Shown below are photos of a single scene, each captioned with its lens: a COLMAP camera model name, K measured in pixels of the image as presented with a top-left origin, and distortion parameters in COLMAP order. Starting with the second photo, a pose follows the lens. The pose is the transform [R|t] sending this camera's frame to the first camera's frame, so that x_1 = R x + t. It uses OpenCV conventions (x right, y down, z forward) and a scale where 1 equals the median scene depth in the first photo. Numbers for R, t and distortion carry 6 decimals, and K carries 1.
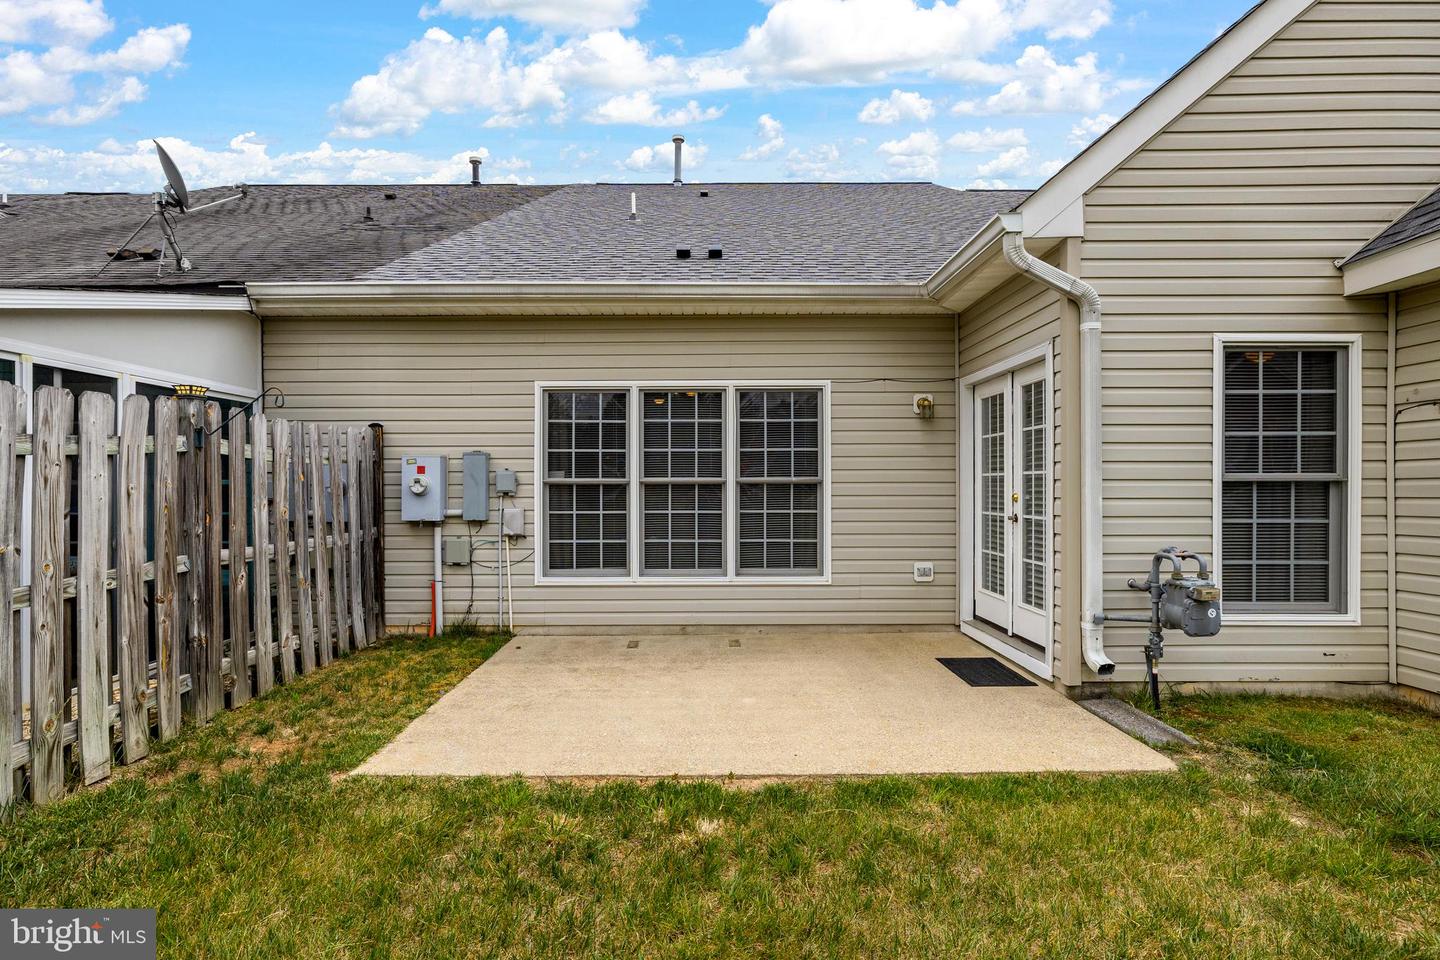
lens RADIAL K [[760.9, 0, 720.0], [0, 760.9, 480.0], [0, 0, 1]] dist [-0.000789, -0.000104]
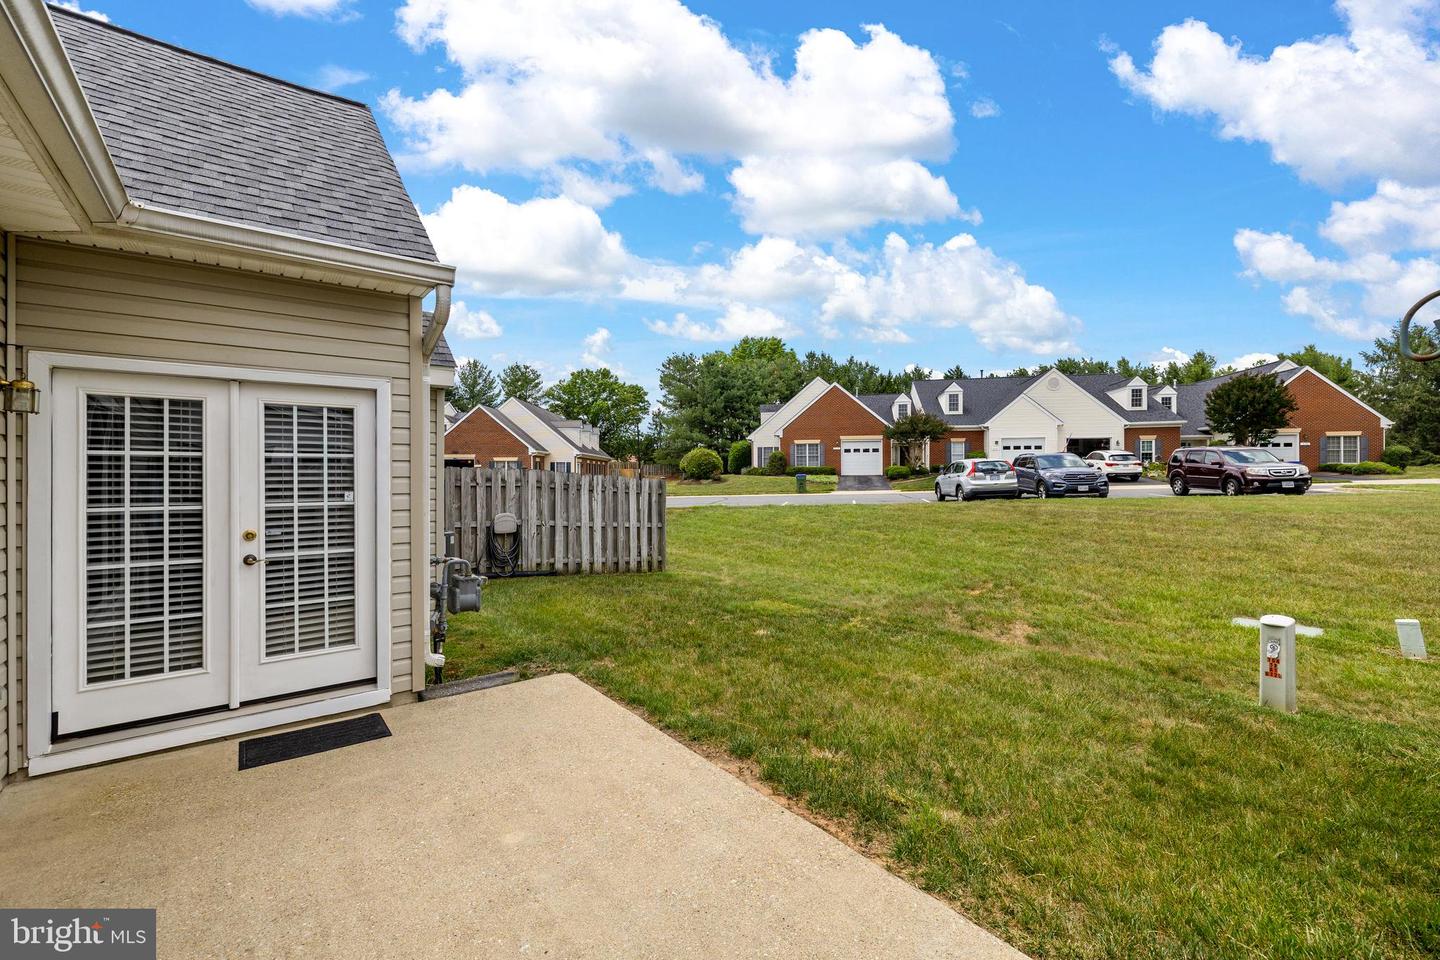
lens RADIAL K [[607.3, 0, 720.0], [0, 607.3, 480.0], [0, 0, 1]] dist [0.000623, -0.000324]
pose [[-0.612444, -0.000861, 0.790514, -0.542083], [-0.001664, 0.999999, -0.000201, -0.045090], [-0.790513, -0.001438, -0.612444, 1.229765]]
